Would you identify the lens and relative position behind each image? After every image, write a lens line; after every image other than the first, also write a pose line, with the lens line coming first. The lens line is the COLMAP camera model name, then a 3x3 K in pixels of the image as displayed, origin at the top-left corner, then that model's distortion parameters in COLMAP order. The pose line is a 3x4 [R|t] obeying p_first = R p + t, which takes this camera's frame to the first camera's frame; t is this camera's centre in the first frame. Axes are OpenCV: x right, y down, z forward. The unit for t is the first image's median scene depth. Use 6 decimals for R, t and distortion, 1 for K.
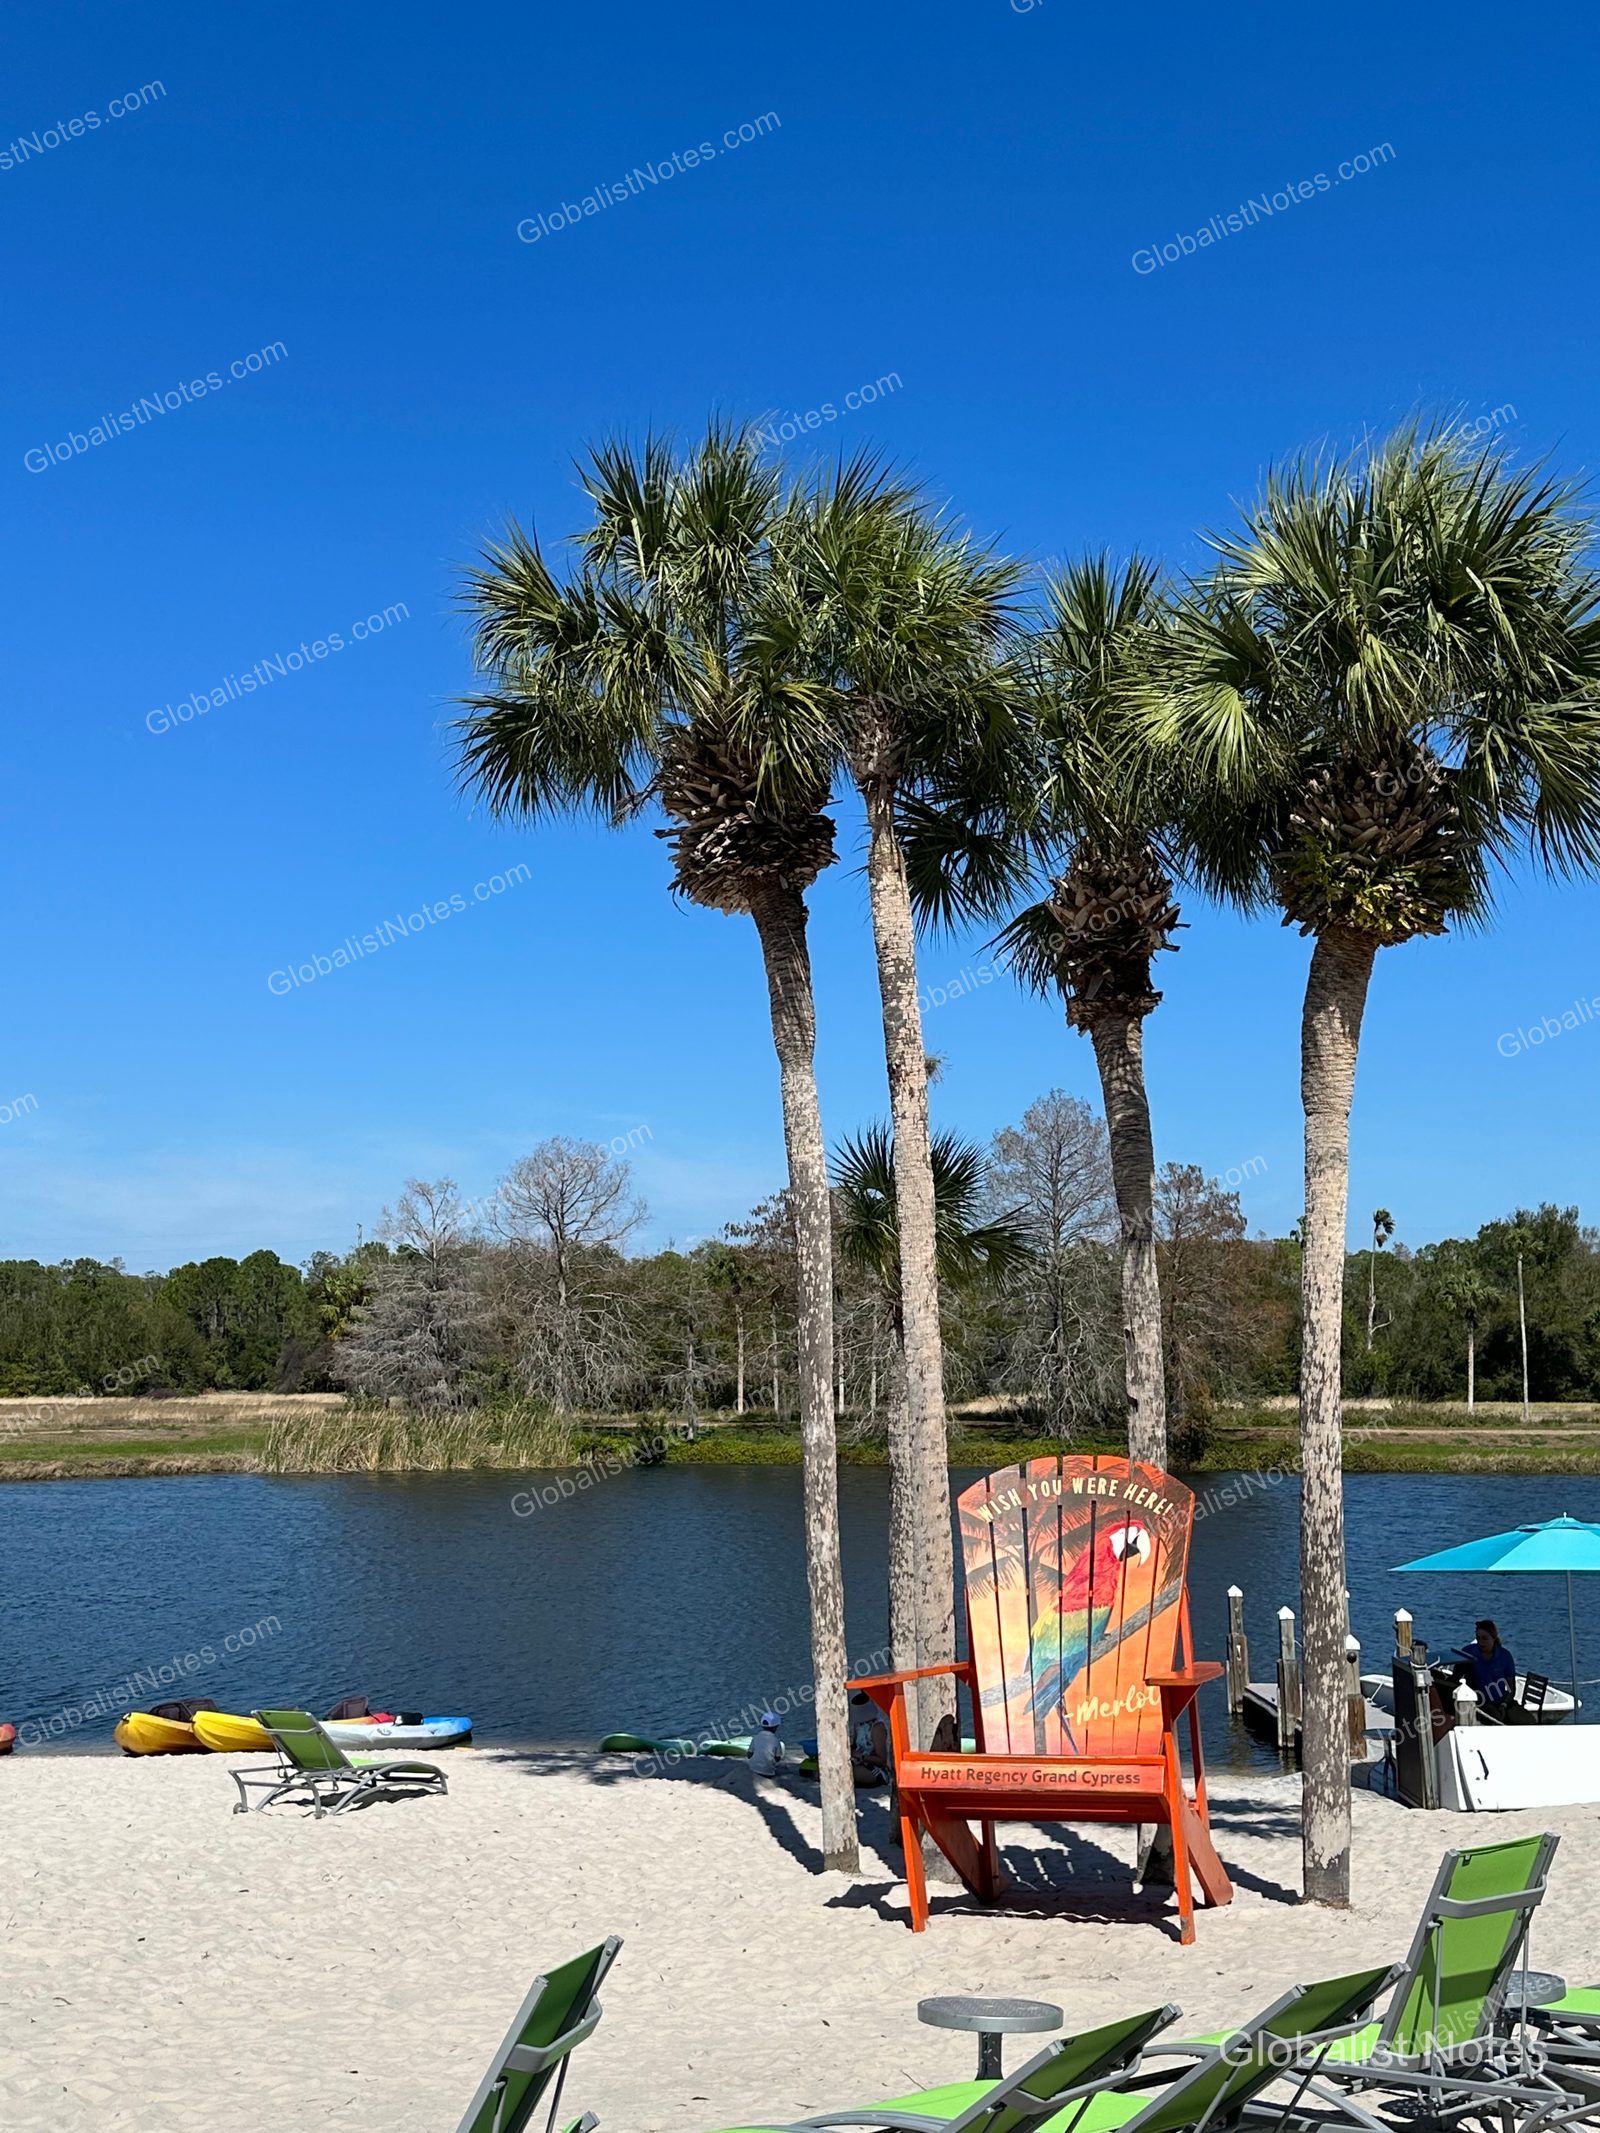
lens RADIAL K [[2319.3, 0, 802.7], [0, 2319.3, 1065.8], [0, 0, 1]] dist [0.046273, 0.000000]
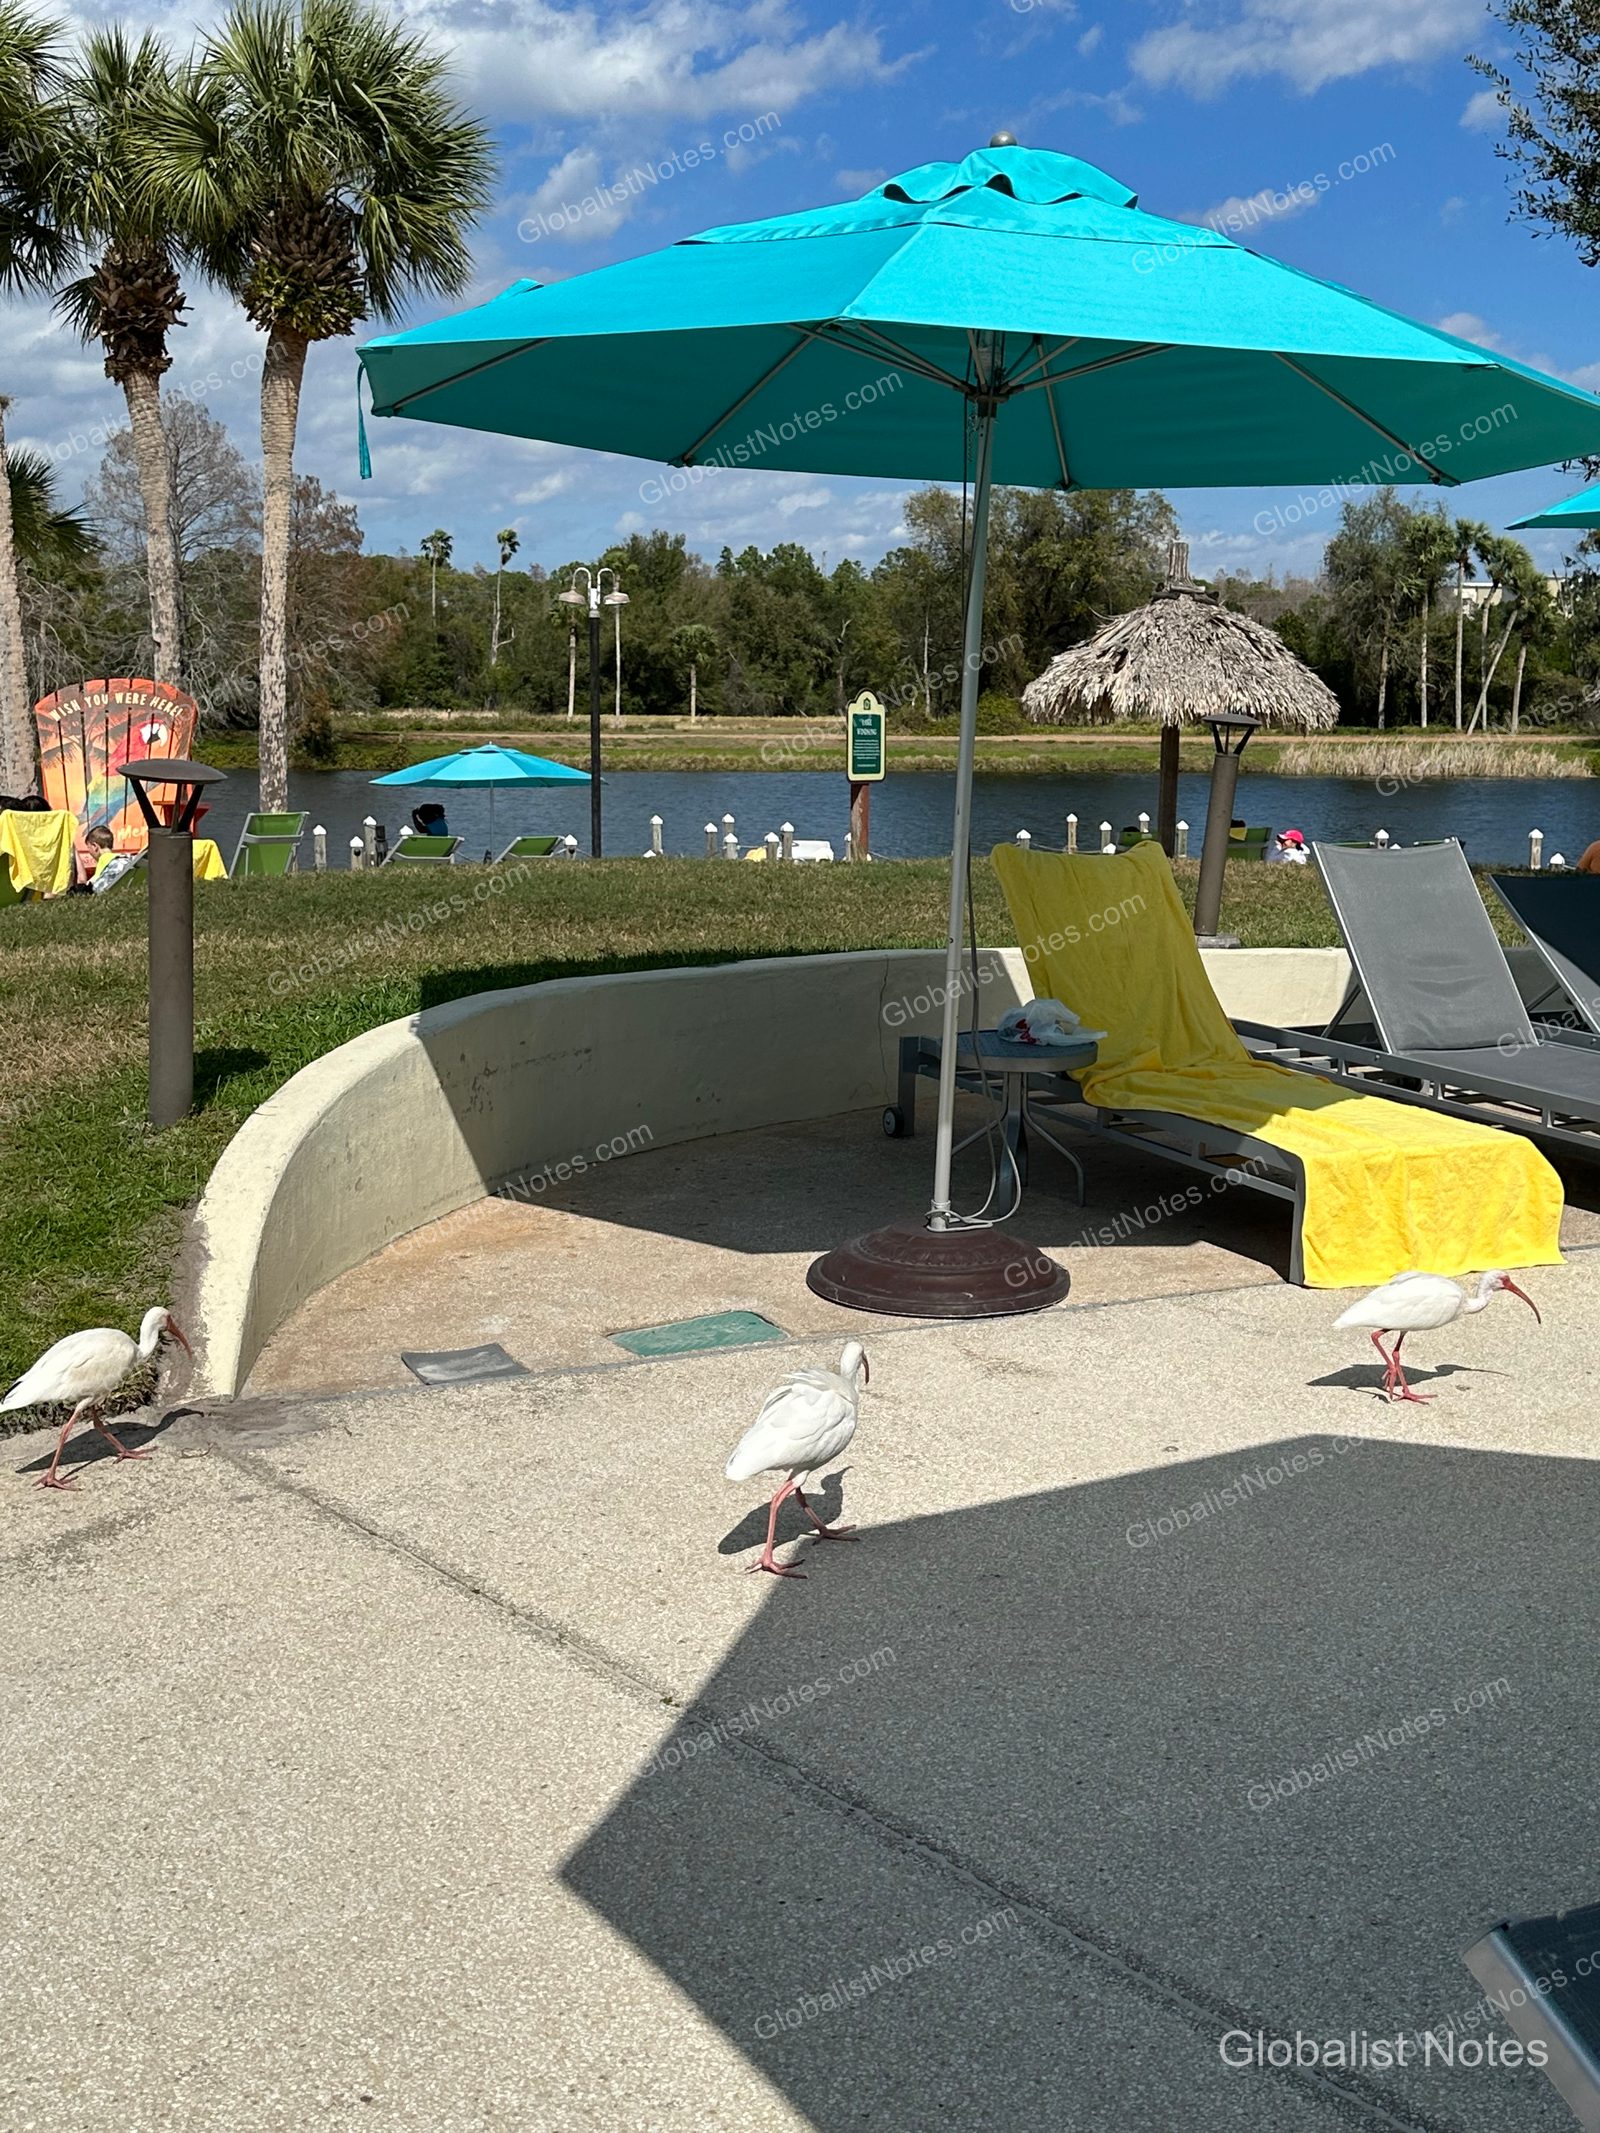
lens RADIAL K [[2319.3, 0, 803.0], [0, 2319.3, 1073.4], [0, 0, 1]] dist [0.046273, 0.000000]
pose [[0.936409, -0.044342, 0.348097, -0.004063], [-0.058243, 0.958585, 0.278789, -0.034179], [-0.346043, -0.281334, 0.895045, -0.578259]]
